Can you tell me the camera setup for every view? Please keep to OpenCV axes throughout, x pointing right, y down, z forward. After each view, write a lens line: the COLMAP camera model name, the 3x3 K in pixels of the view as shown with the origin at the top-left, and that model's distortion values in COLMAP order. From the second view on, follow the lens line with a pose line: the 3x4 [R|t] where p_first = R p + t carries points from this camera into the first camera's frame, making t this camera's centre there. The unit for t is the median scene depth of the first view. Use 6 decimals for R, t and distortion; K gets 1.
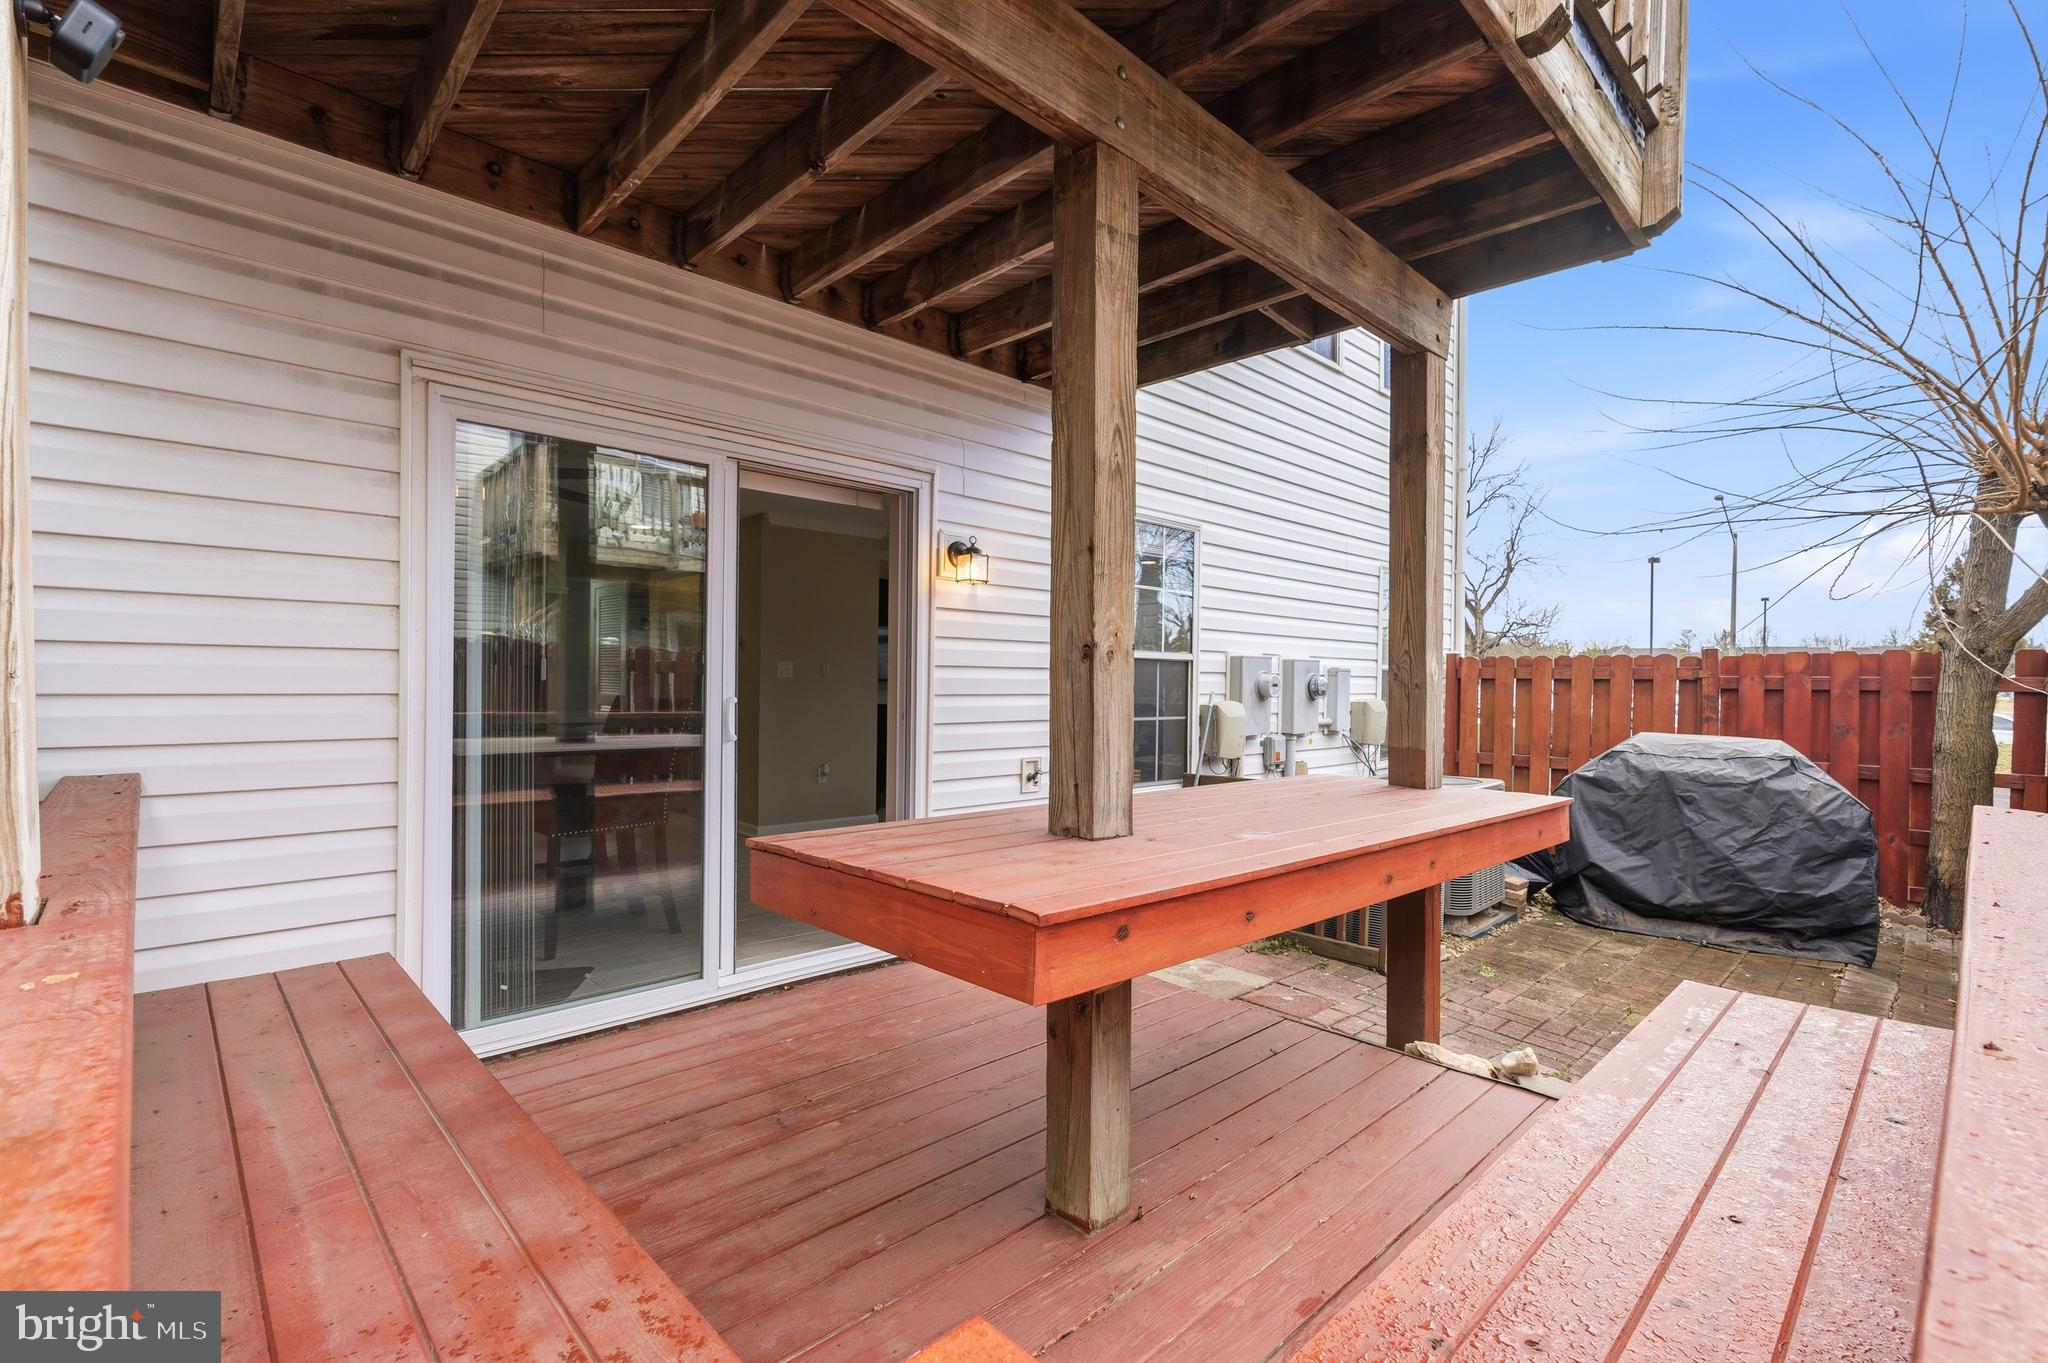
lens RADIAL K [[927.5, 0, 1028.7], [0, 927.5, 679.0], [0, 0, 1]] dist [-0.004964, -0.001789]
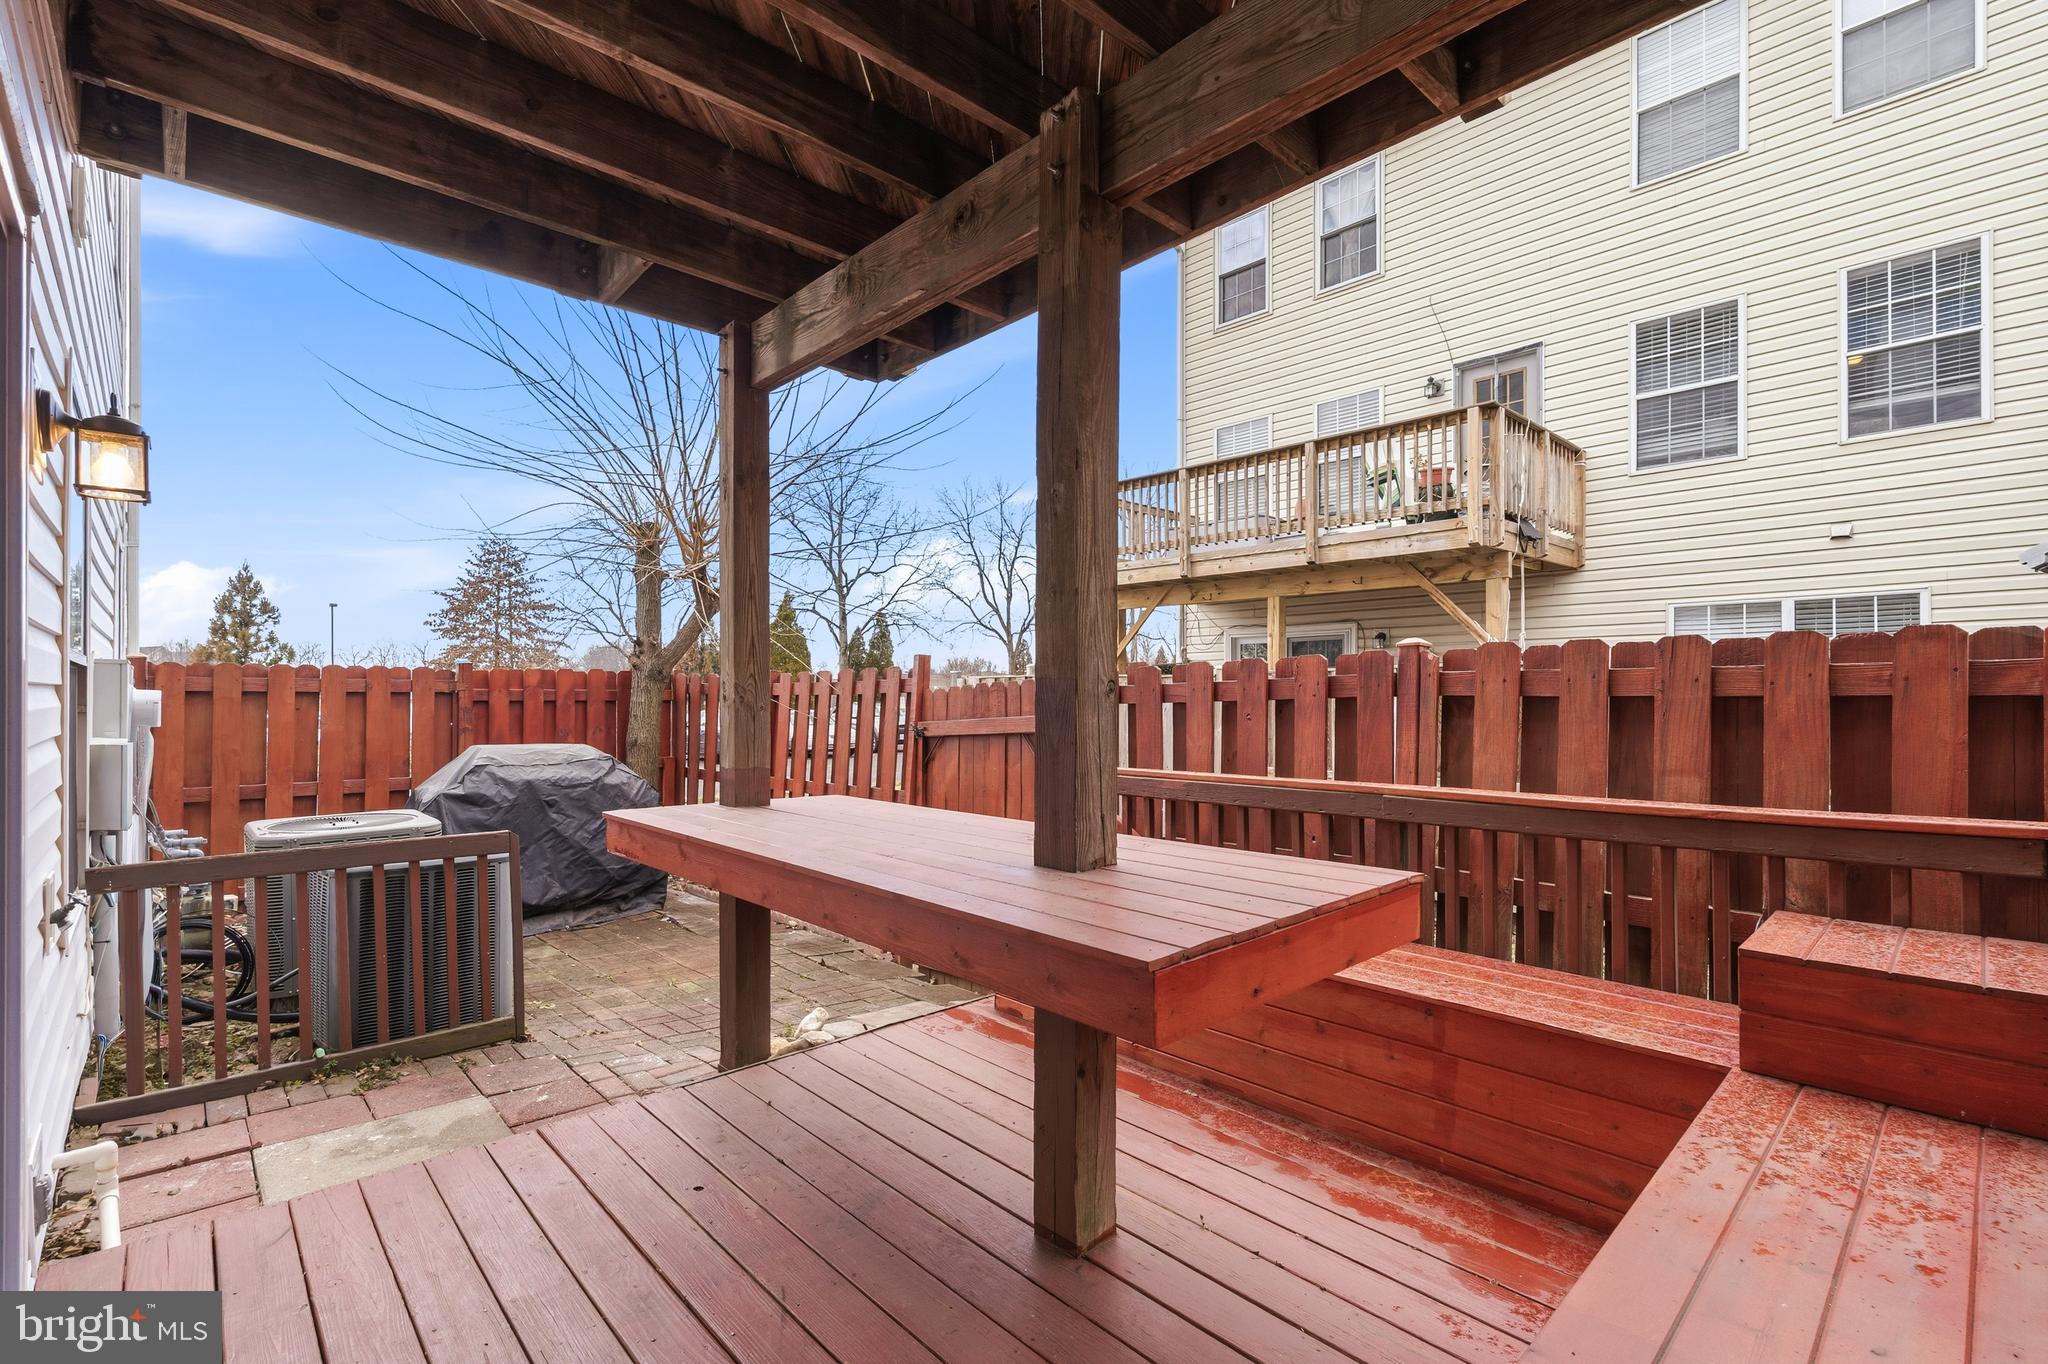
lens RADIAL K [[927.5, 0, 1028.5], [0, 927.5, 697.9], [0, 0, 1]] dist [-0.004964, -0.001789]
pose [[0.004341, -0.013560, 0.999899, -0.383788], [-0.004169, 0.999899, 0.013578, -0.012058], [-0.999982, -0.004228, 0.004284, 0.425468]]
